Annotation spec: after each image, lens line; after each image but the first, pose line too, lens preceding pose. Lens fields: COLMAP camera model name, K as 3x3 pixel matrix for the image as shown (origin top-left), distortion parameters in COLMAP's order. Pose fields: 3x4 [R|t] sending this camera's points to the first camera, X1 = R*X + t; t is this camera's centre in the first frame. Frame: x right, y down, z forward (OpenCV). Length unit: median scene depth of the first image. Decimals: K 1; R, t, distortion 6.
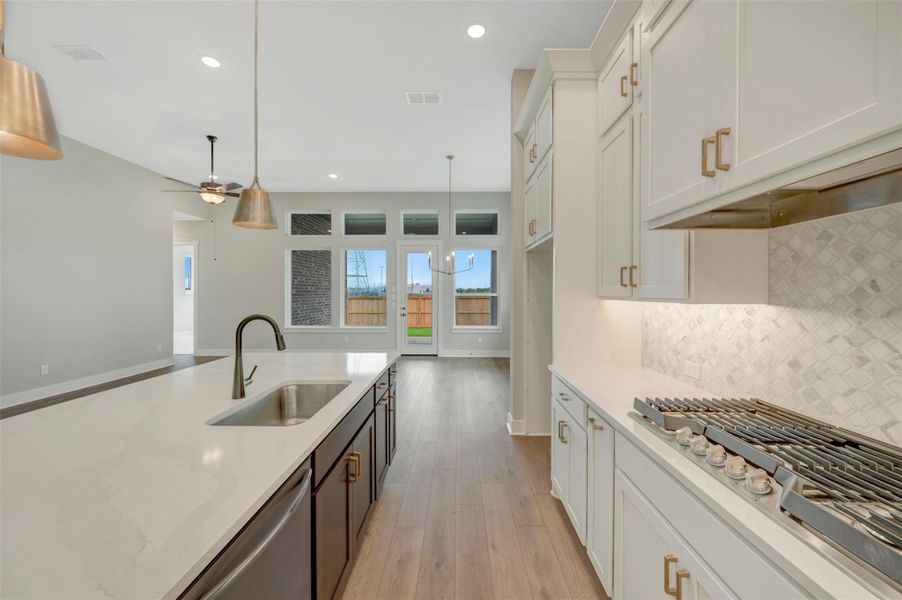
lens RADIAL K [[360.0, 0, 447.2], [0, 360.0, 292.6], [0, 0, 1]] dist [0.000281, 0.000051]
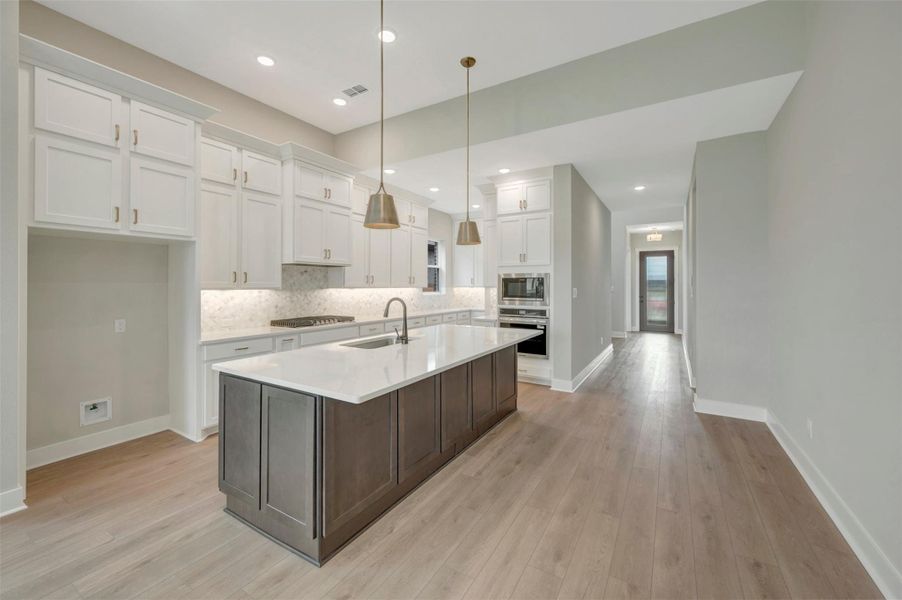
lens RADIAL K [[358.5, 0, 453.1], [0, 358.5, 283.2], [0, 0, 1]] dist [-0.000590, -0.000096]
pose [[-0.868201, 0.003185, 0.496202, -0.800087], [0.001099, 0.999989, -0.004494, -0.000815], [-0.496211, -0.003357, -0.868195, 1.165053]]
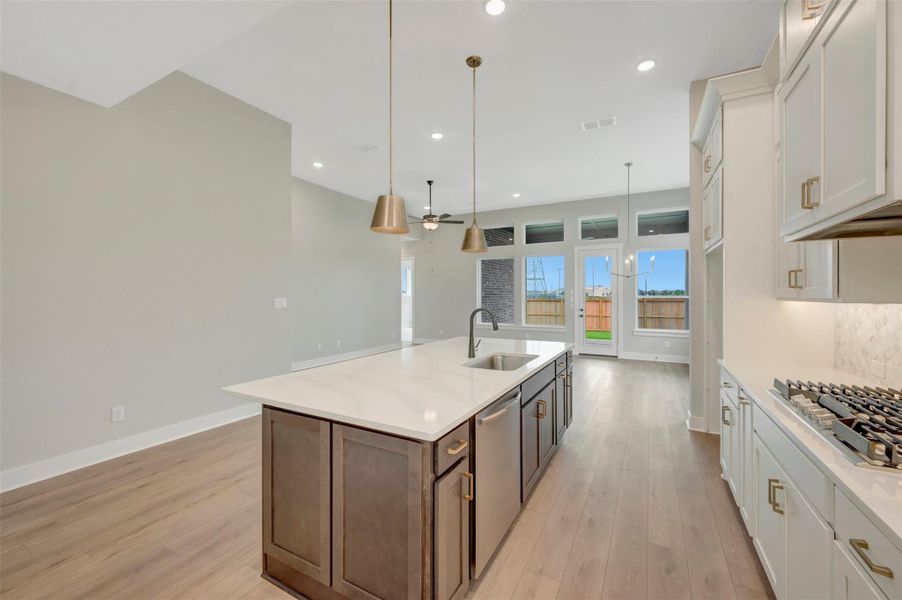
lens RADIAL K [[355.9, 0, 436.3], [0, 355.9, 295.5], [0, 0, 1]] dist [0.000213, 0.000042]
pose [[0.871154, -0.001878, -0.491006, 0.046390], [0.002021, 0.999998, -0.000238, 0.001864], [0.491006, -0.000785, 0.871156, -0.269208]]
